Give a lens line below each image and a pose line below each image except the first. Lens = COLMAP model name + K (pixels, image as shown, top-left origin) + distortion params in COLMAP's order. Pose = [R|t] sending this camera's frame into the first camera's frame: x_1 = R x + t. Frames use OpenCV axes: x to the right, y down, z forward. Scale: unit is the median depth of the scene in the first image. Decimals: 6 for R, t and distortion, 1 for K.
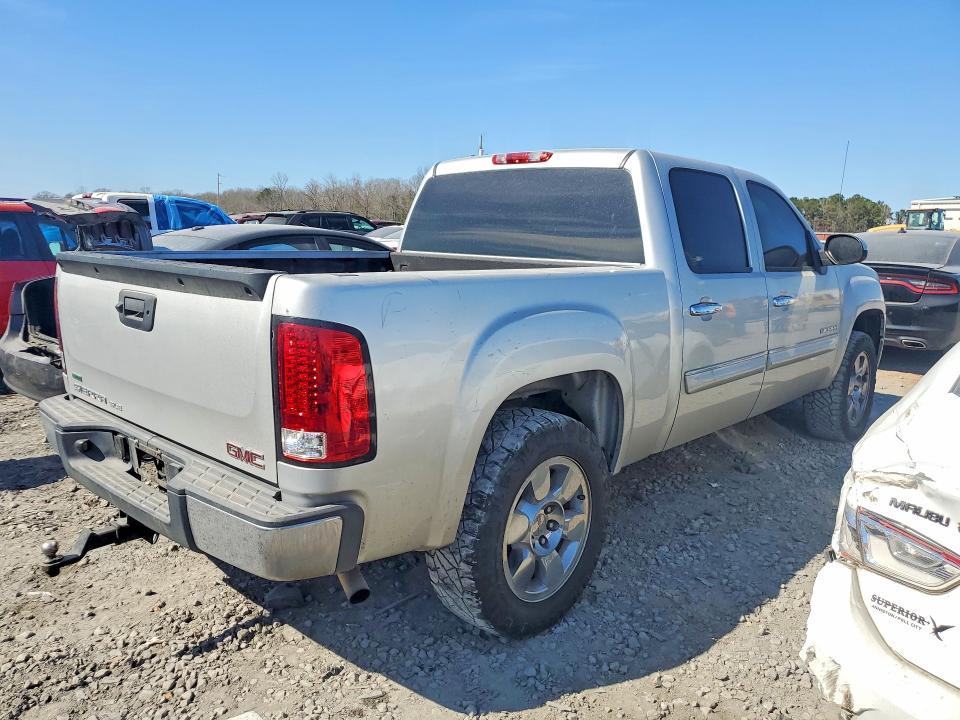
lens RADIAL K [[757.8, 0, 480.4], [0, 757.8, 315.0], [0, 0, 1]] dist [0.013061, 0.008992]
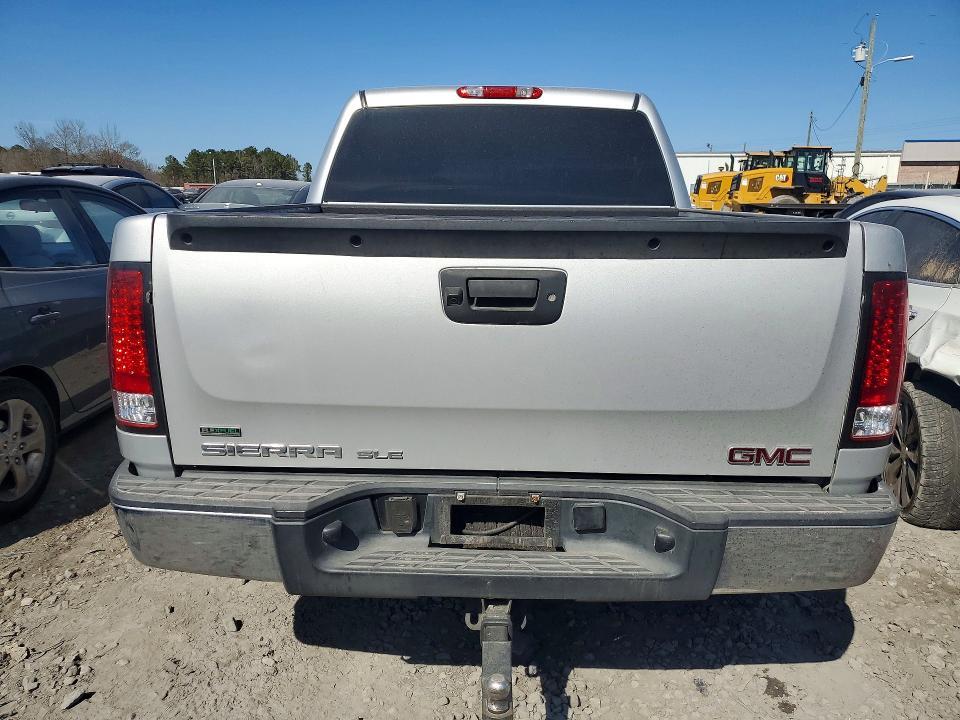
lens RADIAL K [[767.8, 0, 477.4], [0, 767.8, 332.6], [0, 0, 1]] dist [0.006018, 0.003106]
pose [[0.750459, -0.136005, 0.646772, -0.686401], [0.083089, 0.990248, 0.111823, -0.038177], [-0.655673, -0.030179, 0.754442, 0.394592]]
